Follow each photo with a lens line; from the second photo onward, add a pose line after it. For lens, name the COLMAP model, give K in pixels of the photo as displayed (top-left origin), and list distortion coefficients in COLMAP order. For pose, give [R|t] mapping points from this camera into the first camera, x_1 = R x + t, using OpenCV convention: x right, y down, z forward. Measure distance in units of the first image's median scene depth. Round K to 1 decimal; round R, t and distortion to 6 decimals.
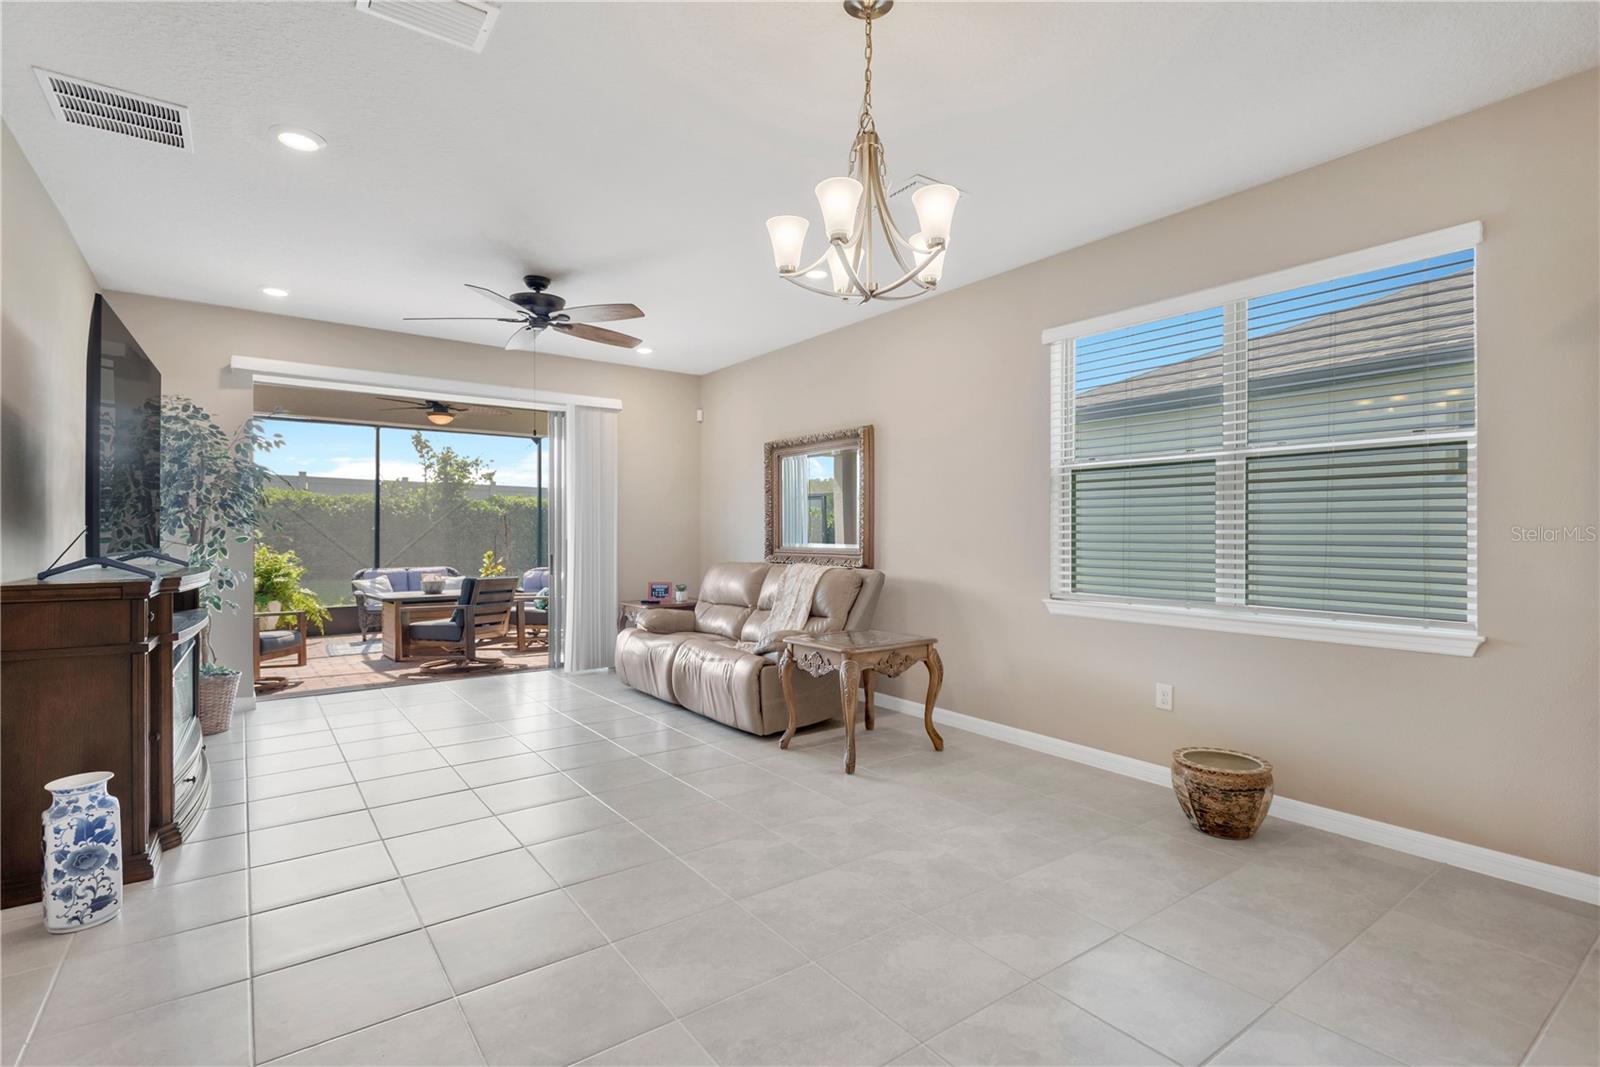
lens RADIAL K [[763.2, 0, 802.1], [0, 763.2, 540.2], [0, 0, 1]] dist [0.021596, -0.008459]
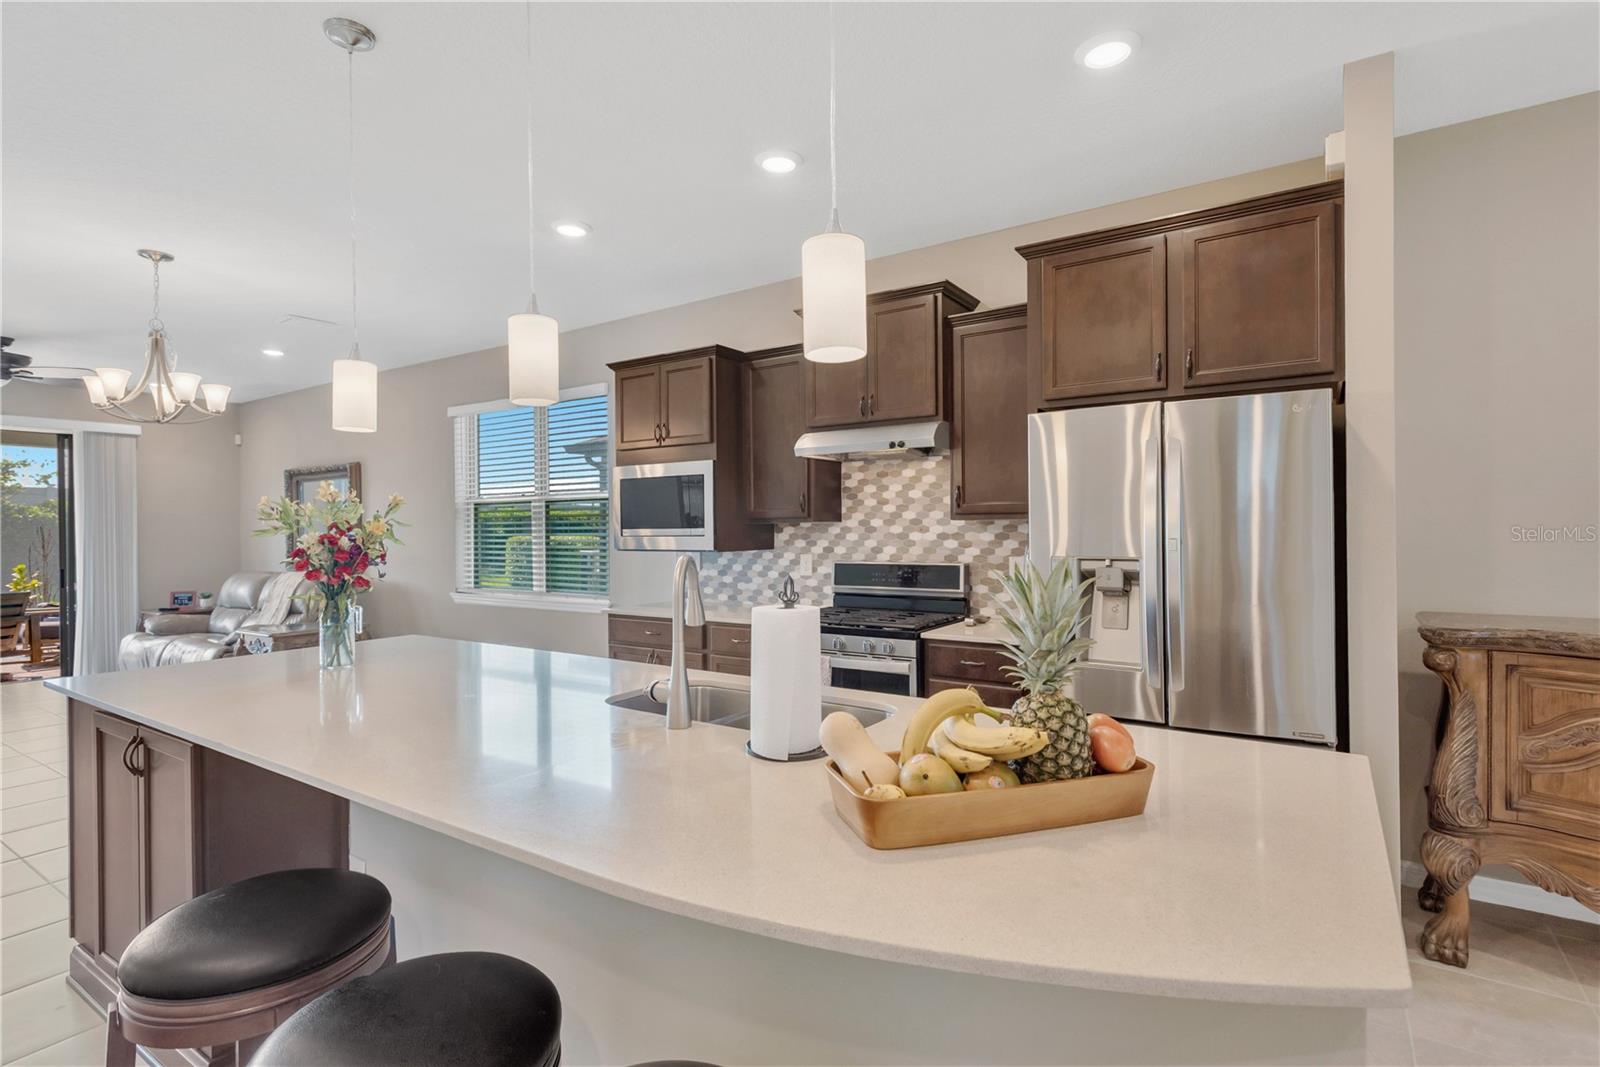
lens RADIAL K [[763.2, 0, 802.1], [0, 763.2, 540.2], [0, 0, 1]] dist [0.021596, -0.008459]
pose [[0.938500, -0.014979, 0.344956, 0.302728], [0.013743, 0.999887, 0.006028, -0.015549], [-0.345007, -0.000917, 0.938600, -0.411019]]
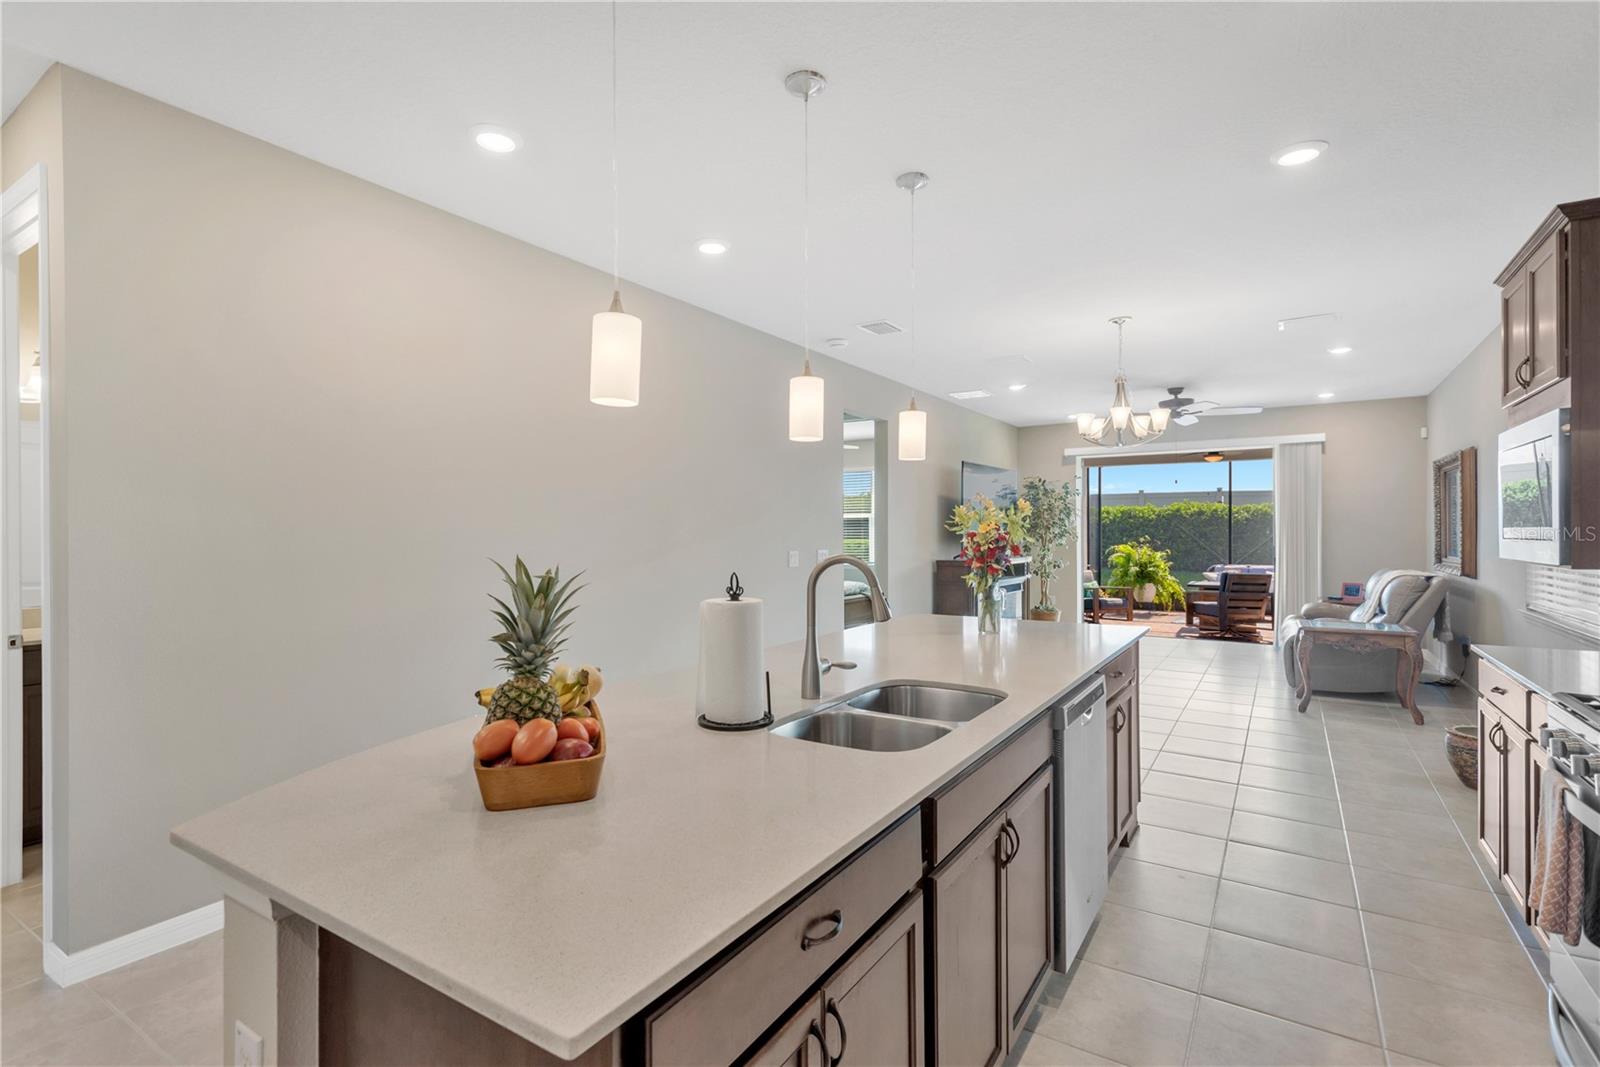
lens RADIAL K [[749.0, 0, 806.5], [0, 749.0, 531.4], [0, 0, 1]] dist [0.023106, -0.007832]
pose [[0.373104, -0.004049, -0.927781, 0.655251], [-0.004131, 0.999973, -0.006025, -0.016458], [0.927780, 0.006081, 0.373077, -0.259333]]
